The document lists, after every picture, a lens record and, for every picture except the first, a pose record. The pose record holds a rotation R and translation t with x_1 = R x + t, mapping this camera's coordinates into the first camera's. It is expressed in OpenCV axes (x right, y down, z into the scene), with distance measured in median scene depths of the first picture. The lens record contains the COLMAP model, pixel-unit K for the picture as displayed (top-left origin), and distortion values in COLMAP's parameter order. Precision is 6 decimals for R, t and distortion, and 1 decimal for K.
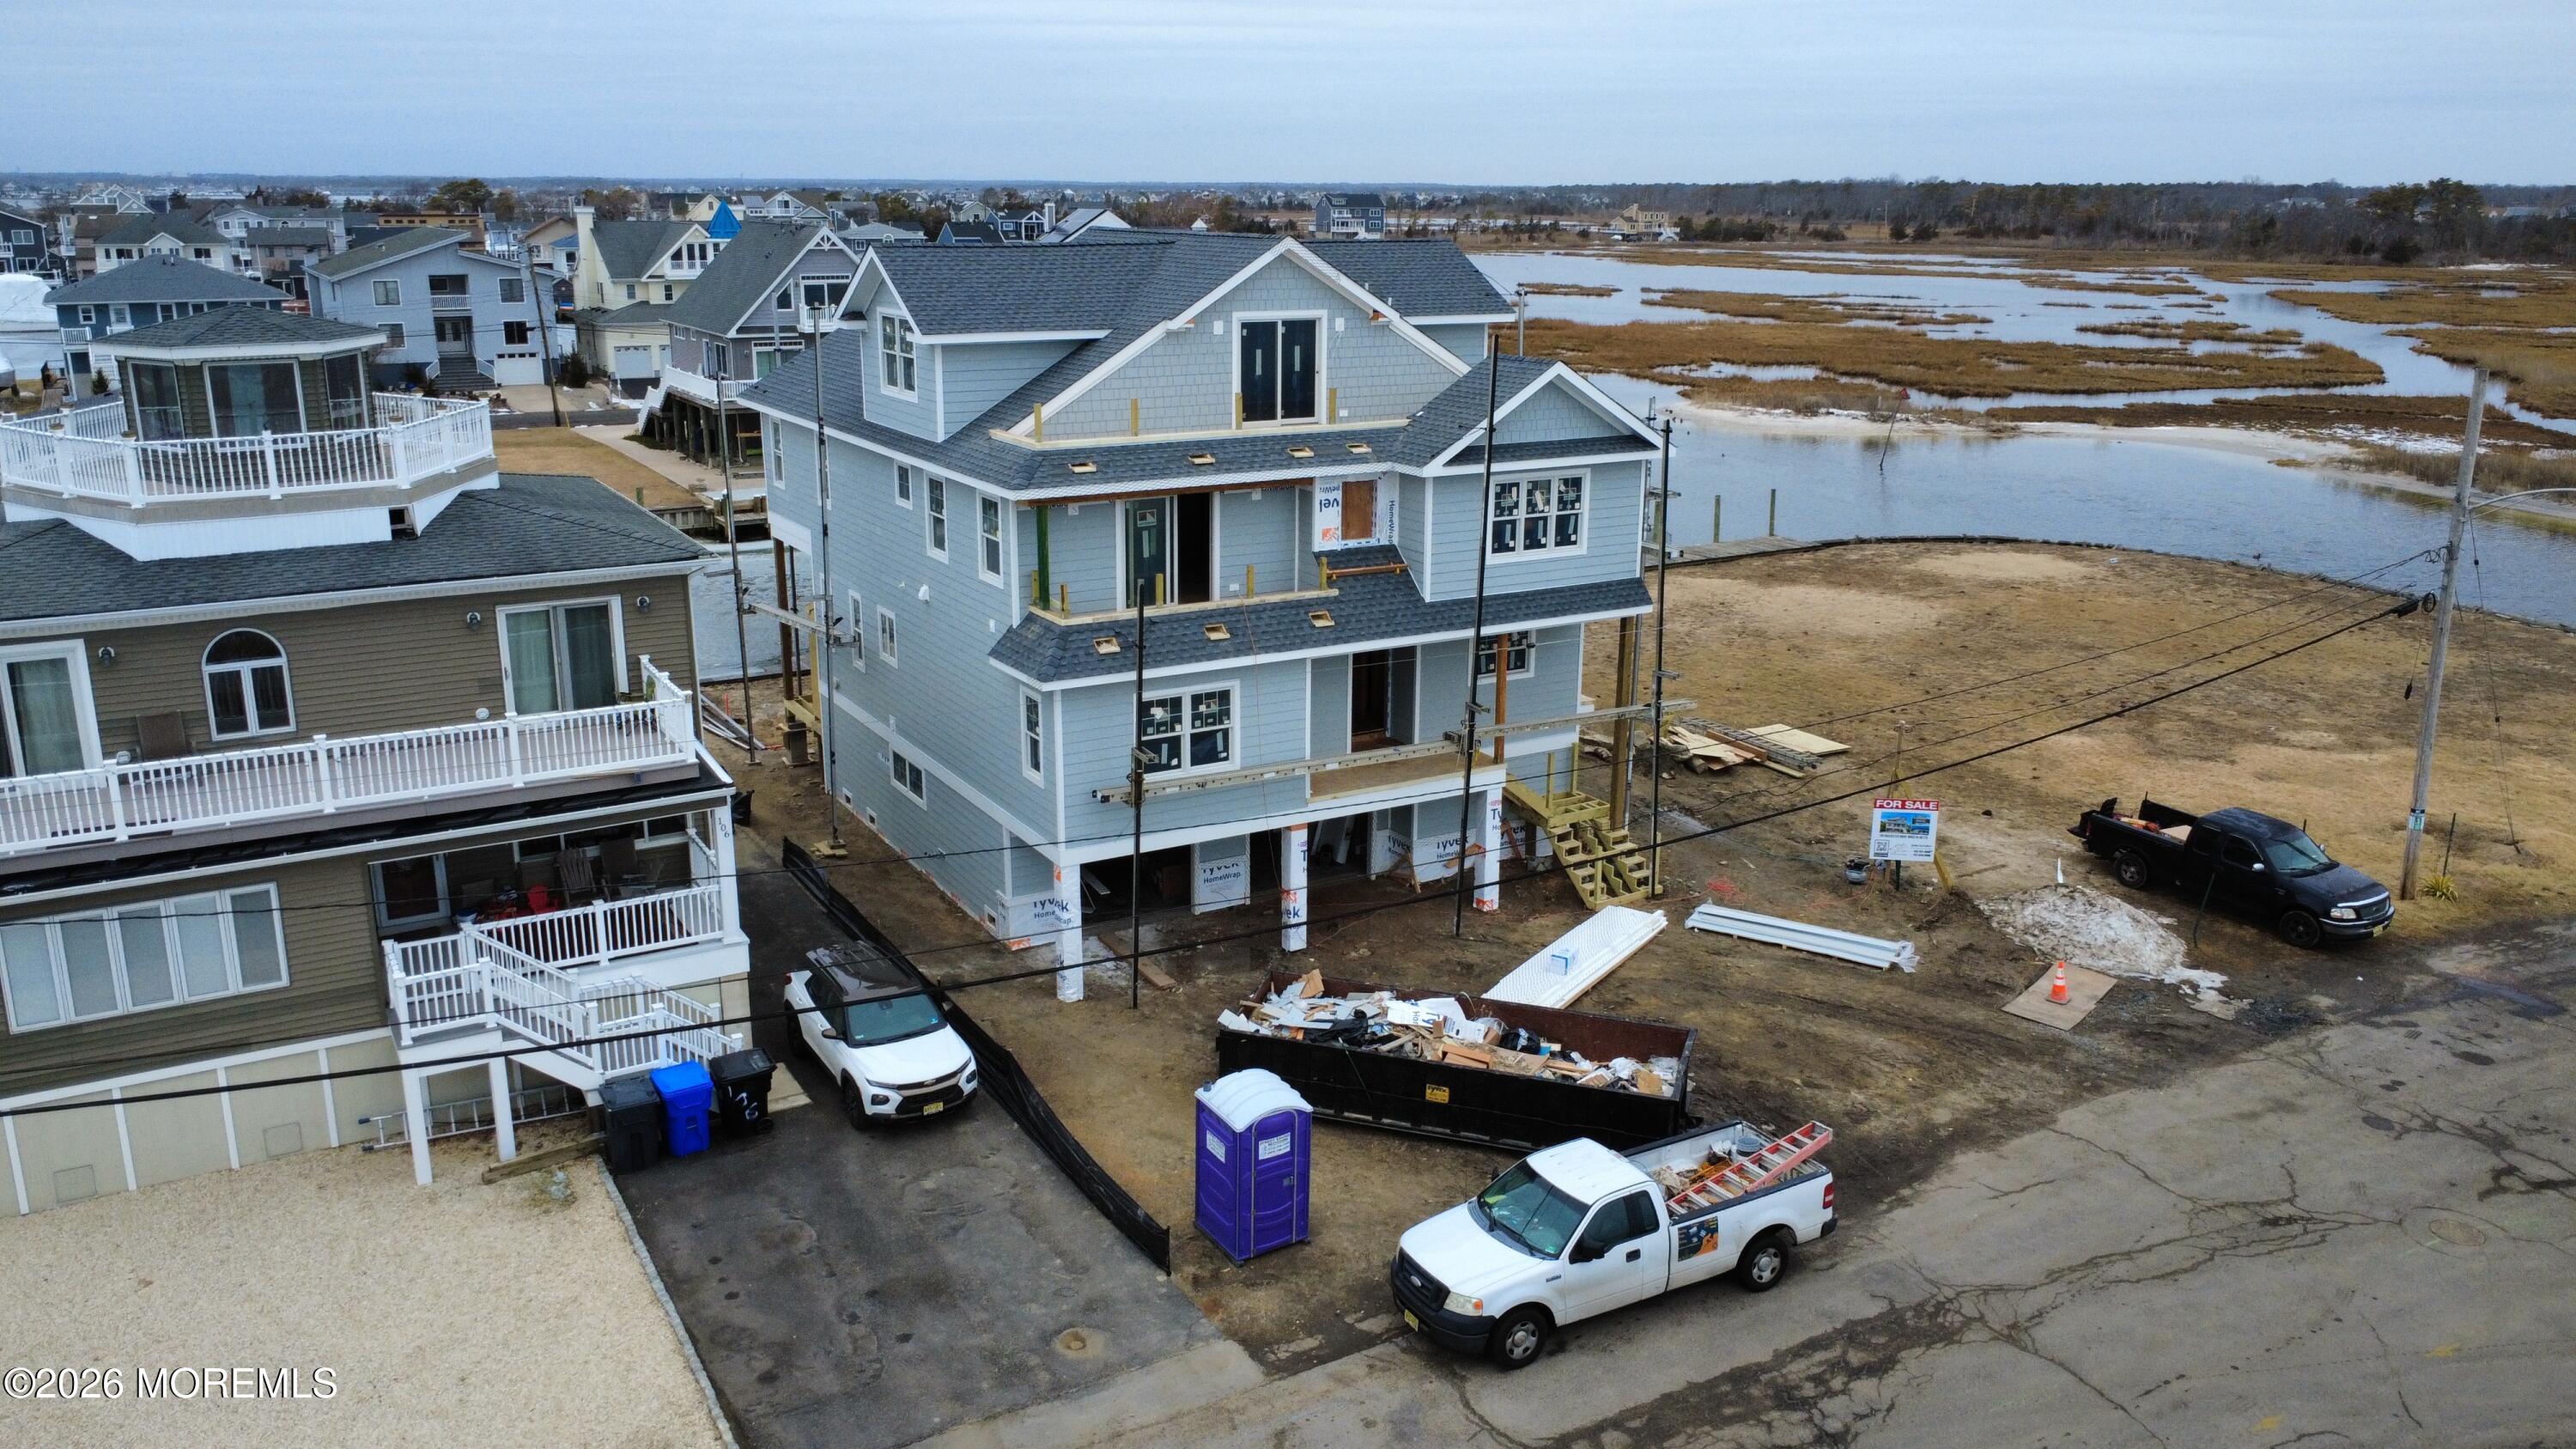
lens RADIAL K [[1925.2, 0, 1297.6], [0, 1925.2, 729.1], [0, 0, 1]] dist [0.002531, -0.005049]
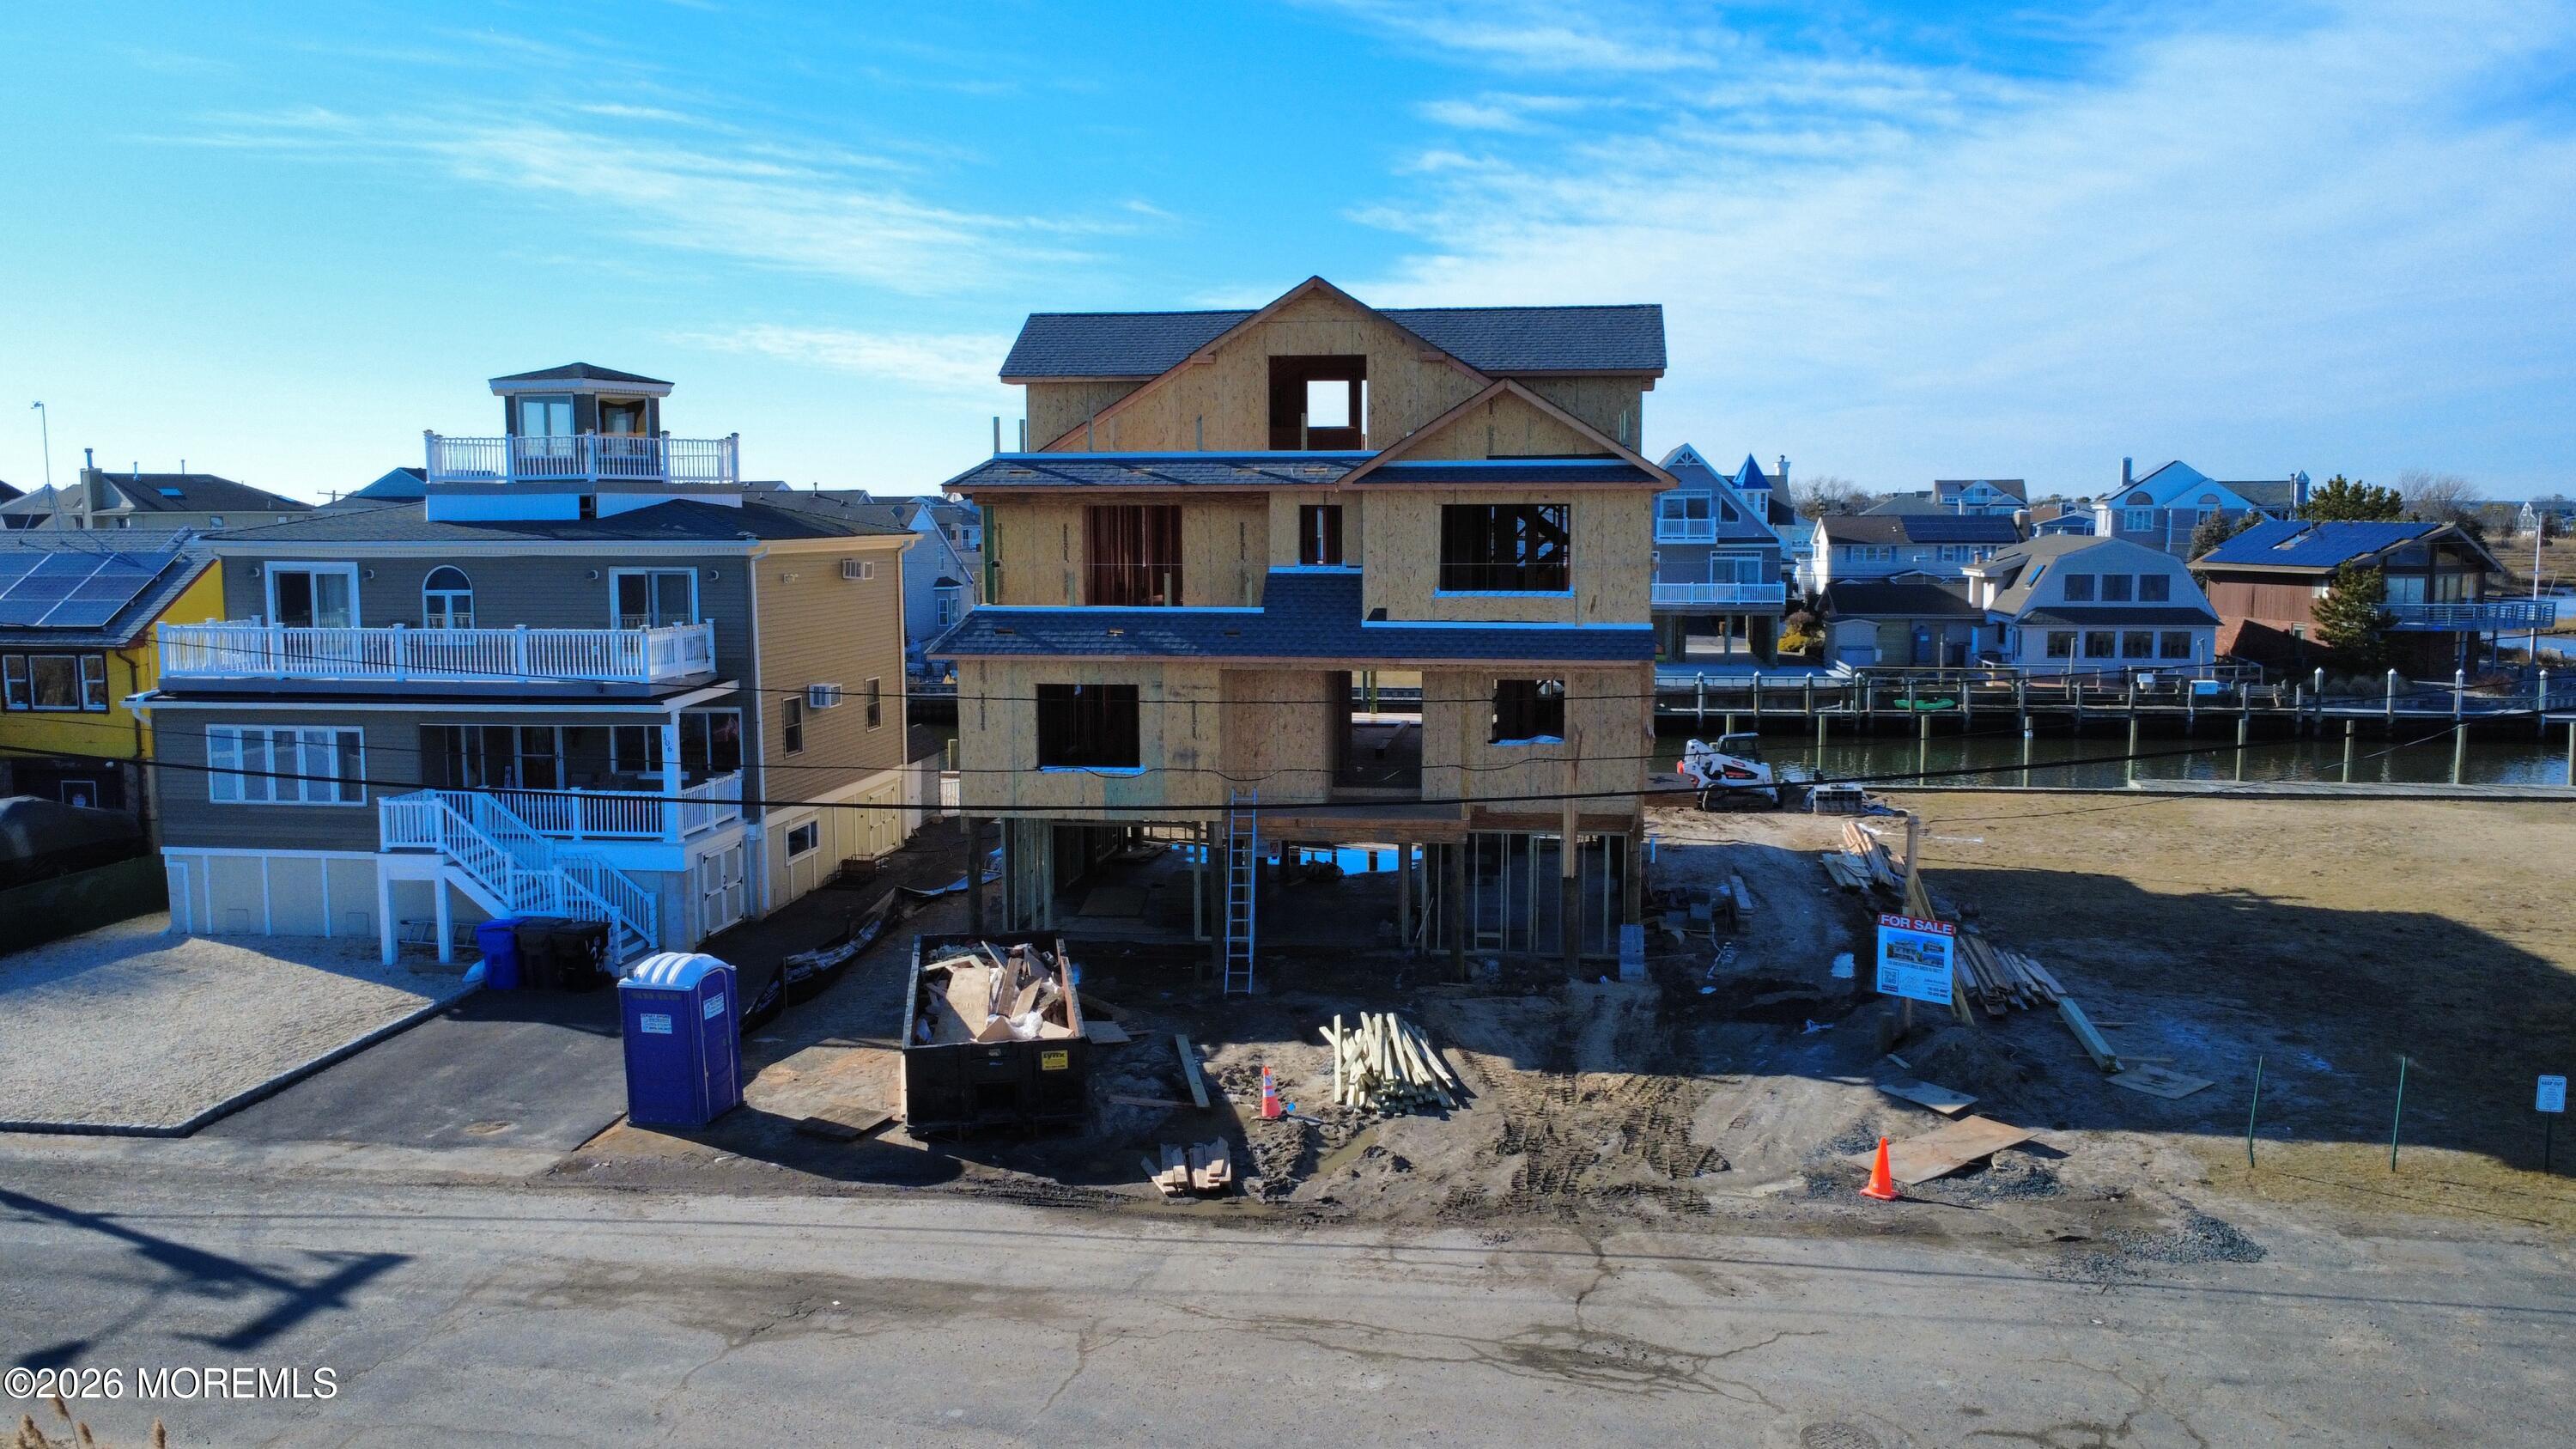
lens RADIAL K [[1927.9, 0, 1297.0], [0, 1927.9, 730.5], [0, 0, 1]] dist [0.002576, -0.004785]
pose [[0.783314, 0.061131, -0.618613, 0.639533], [-0.160300, 0.981360, -0.106001, 0.090855], [0.600602, 0.182196, 0.778513, 0.243048]]
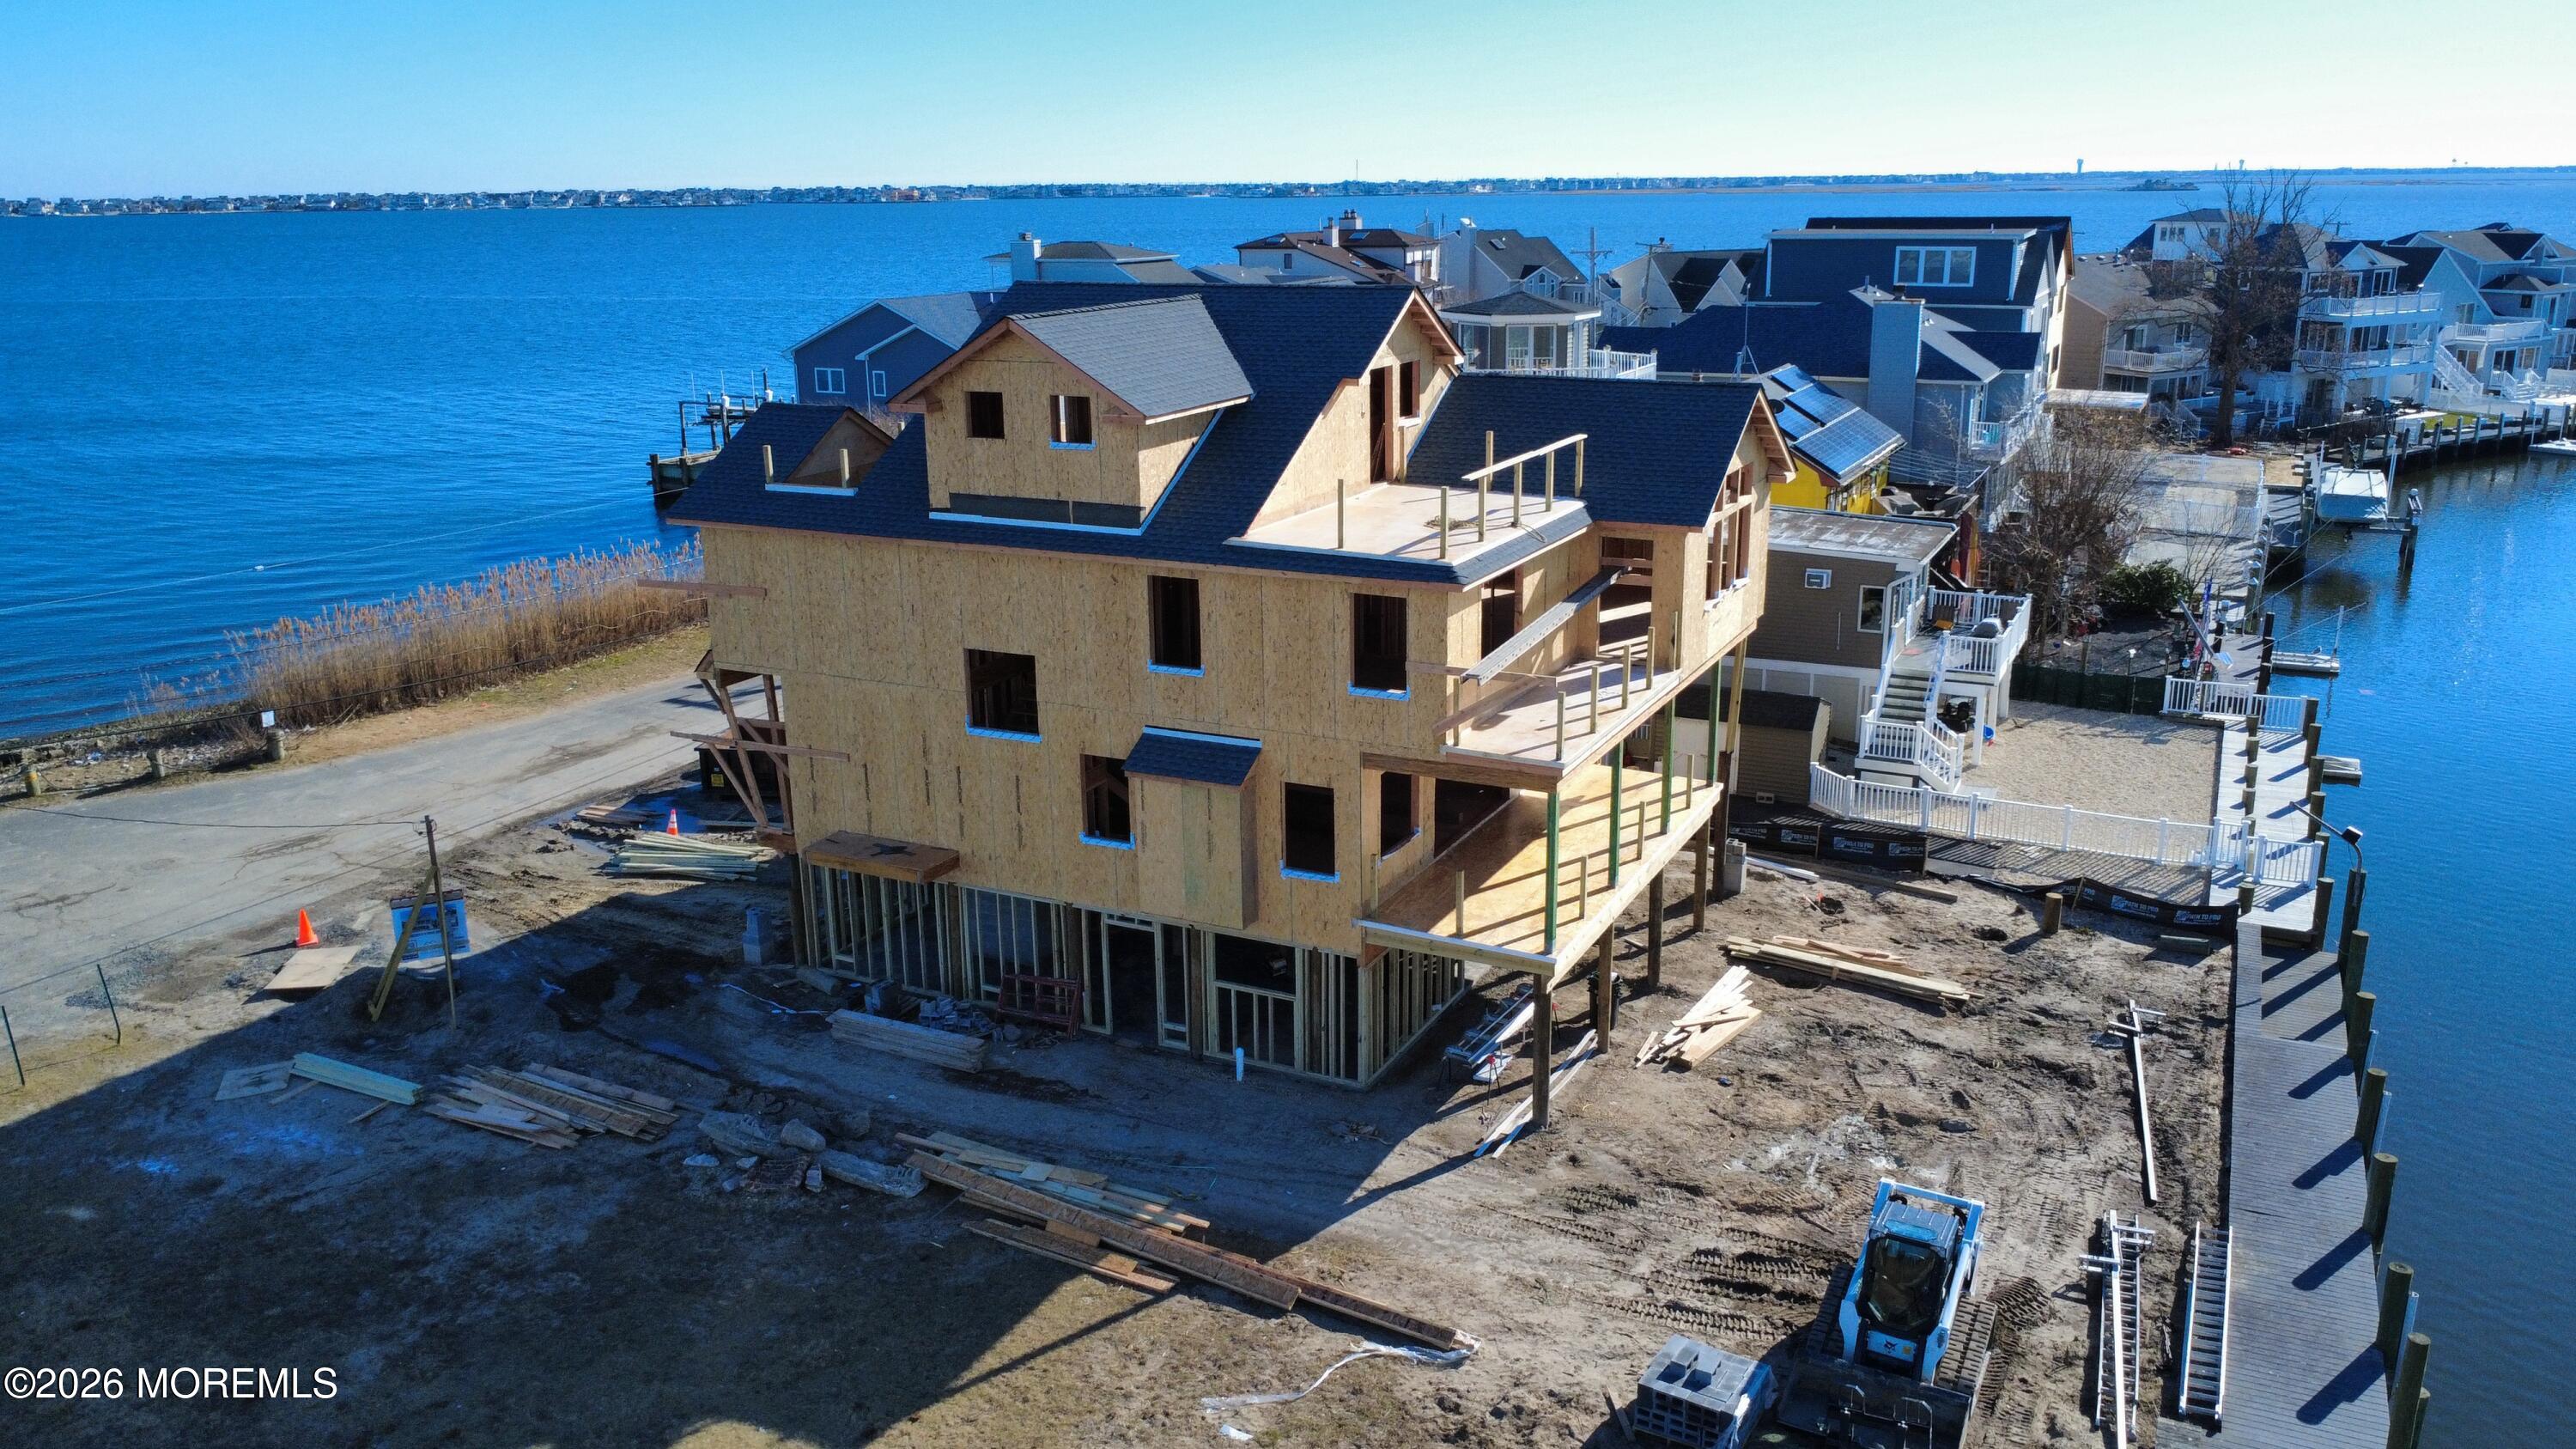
lens RADIAL K [[1931.0, 0, 1298.2], [0, 1931.0, 727.3], [0, 0, 1]] dist [0.002489, -0.005786]
pose [[-0.842845, 0.149912, -0.516854, 0.462491], [-0.139640, 0.866599, 0.479068, -0.583551], [0.519723, 0.475954, -0.709476, 1.979416]]
